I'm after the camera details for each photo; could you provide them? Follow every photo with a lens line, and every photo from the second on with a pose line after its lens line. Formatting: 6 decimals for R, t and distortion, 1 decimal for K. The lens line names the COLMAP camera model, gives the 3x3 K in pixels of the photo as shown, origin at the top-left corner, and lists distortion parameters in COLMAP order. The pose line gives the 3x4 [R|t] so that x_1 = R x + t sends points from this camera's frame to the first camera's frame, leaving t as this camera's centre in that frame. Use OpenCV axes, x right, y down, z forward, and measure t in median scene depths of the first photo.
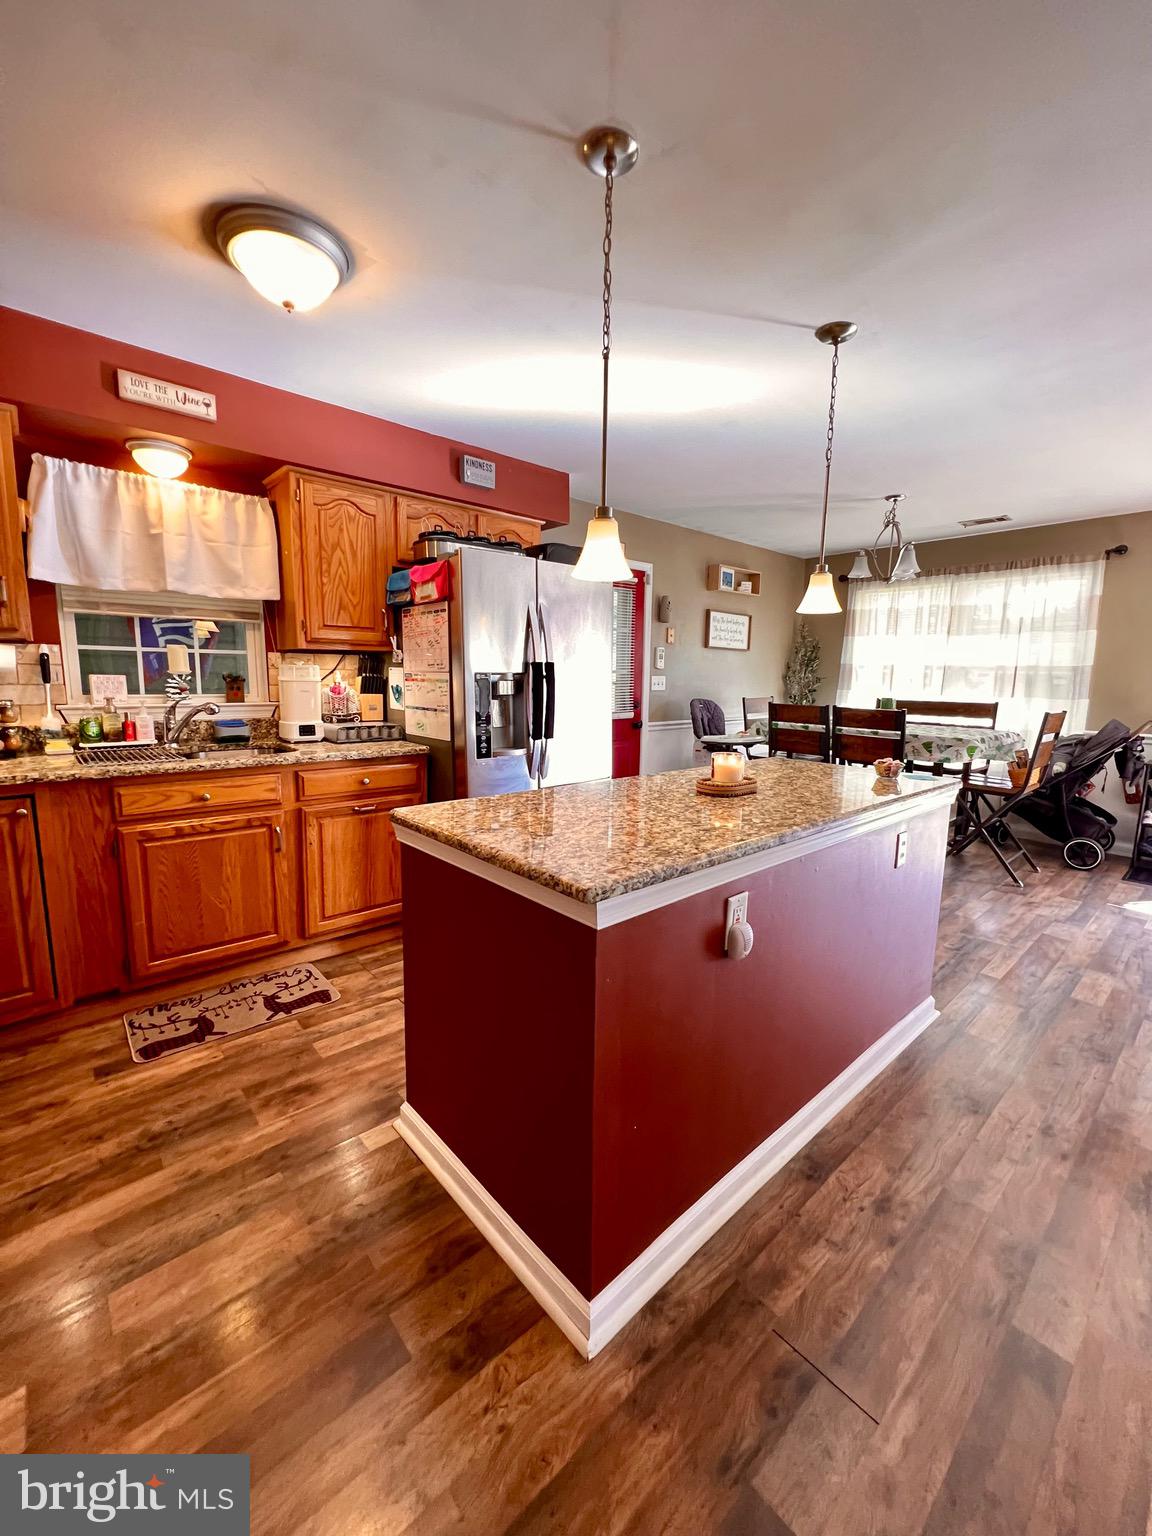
lens RADIAL K [[615.2, 0, 569.6], [0, 615.2, 764.4], [0, 0, 1]] dist [-0.005891, 0.000451]
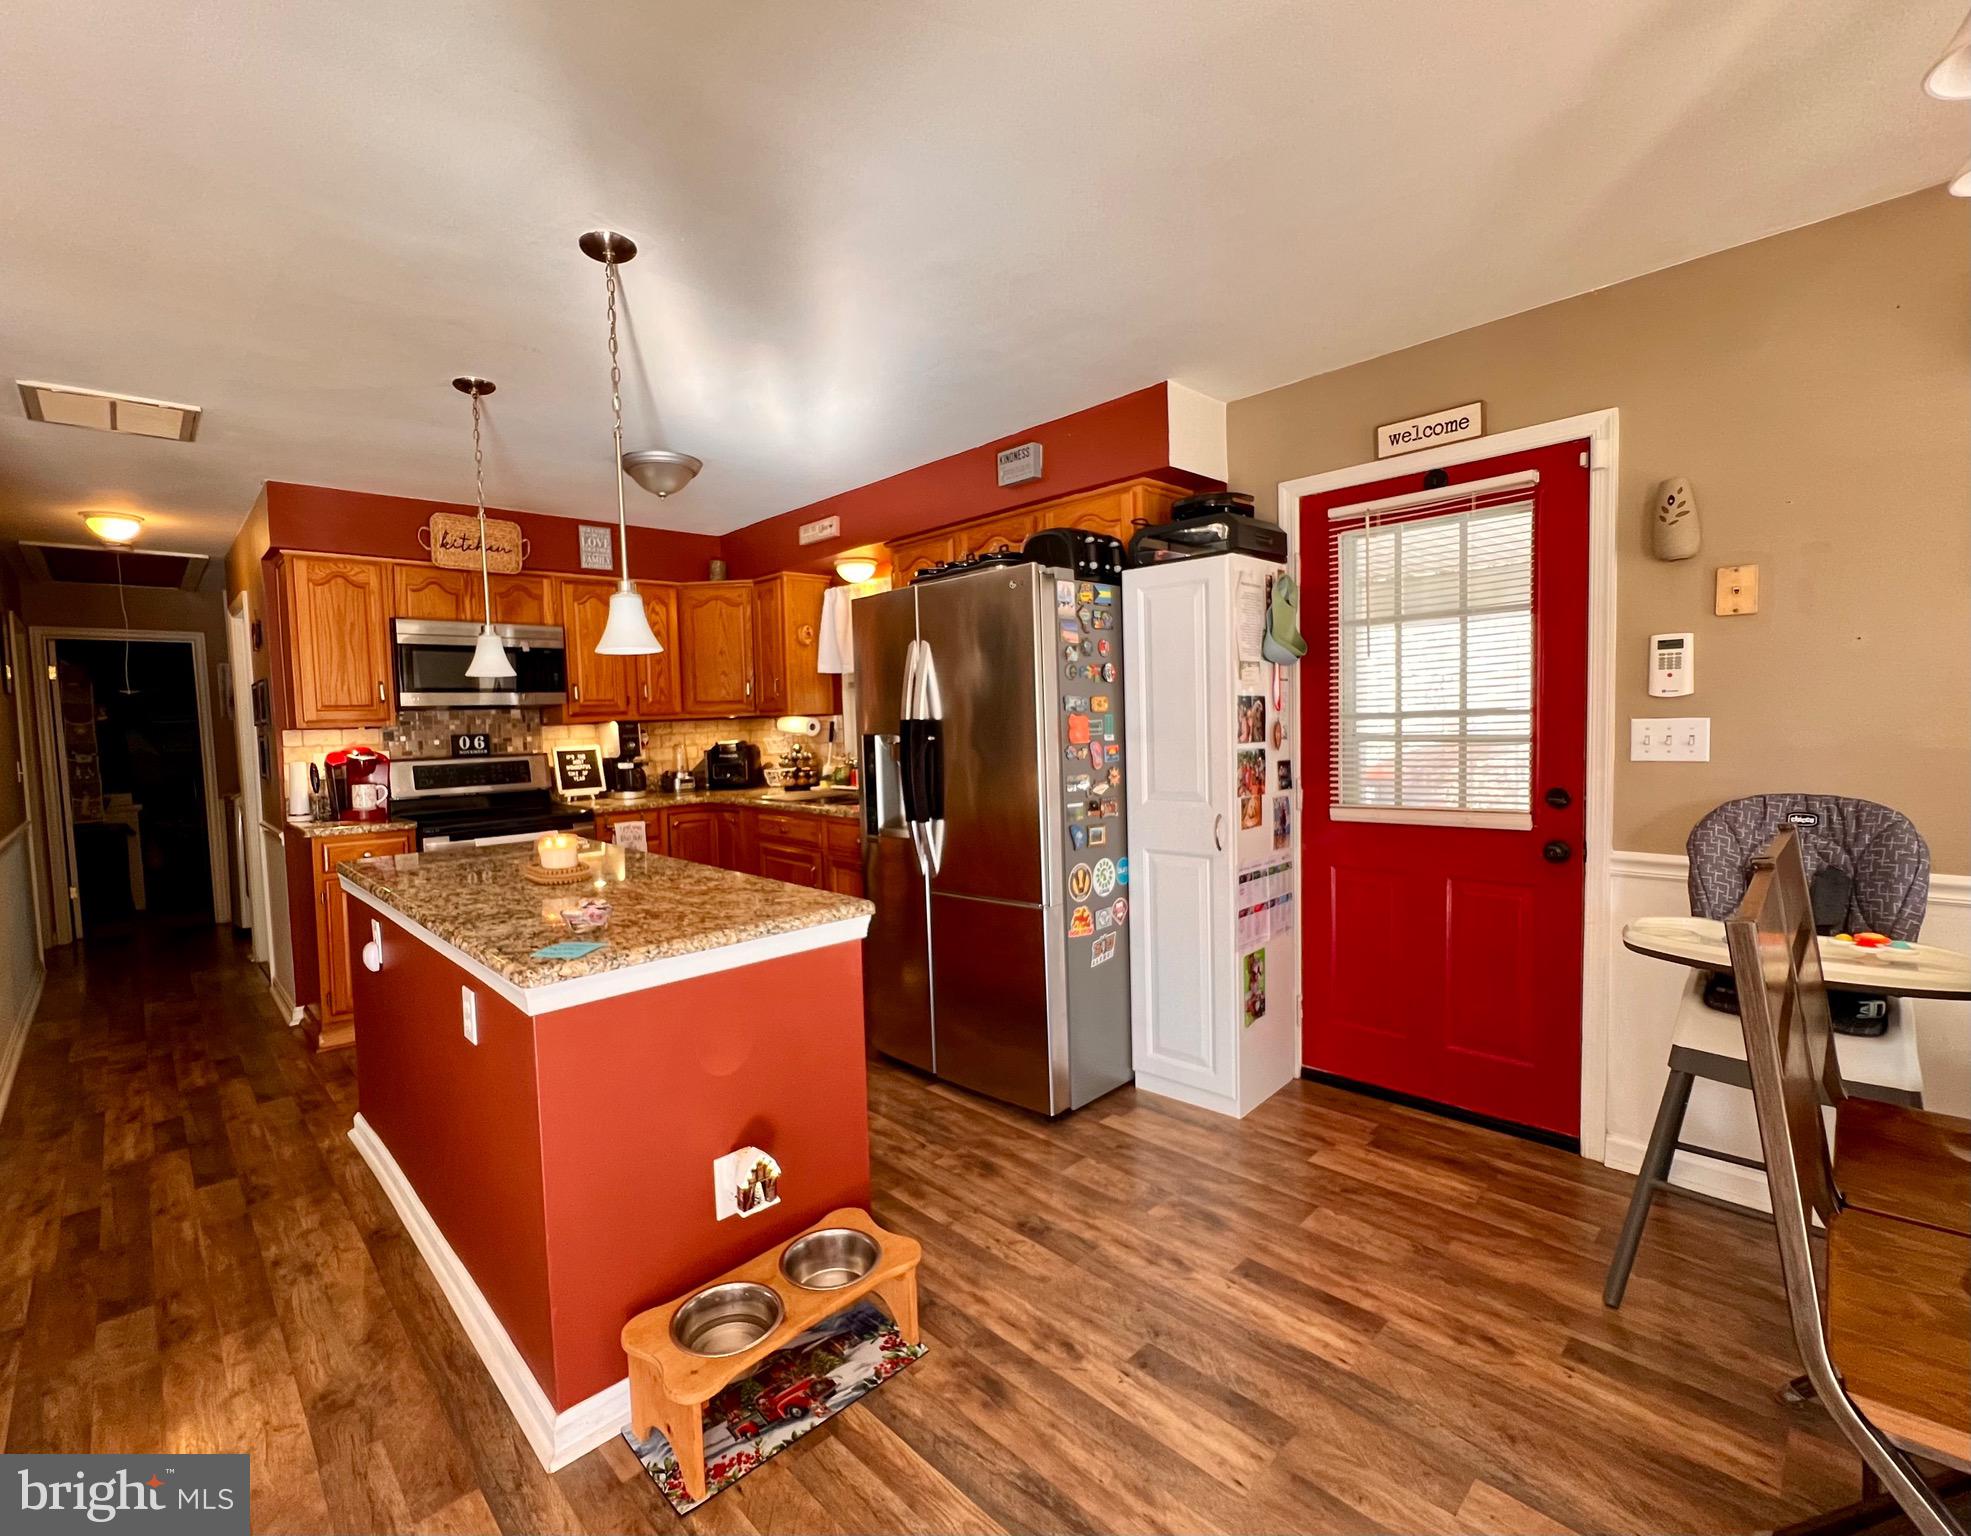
lens RADIAL K [[891.2, 0, 939.3], [0, 891.2, 771.8], [0, 0, 1]] dist [0.004002, -0.000790]
pose [[0.028514, 0.046609, -0.998506, 1.071471], [-0.114082, 0.992537, 0.043072, -0.156874], [0.993062, 0.112683, 0.033619, 1.022883]]
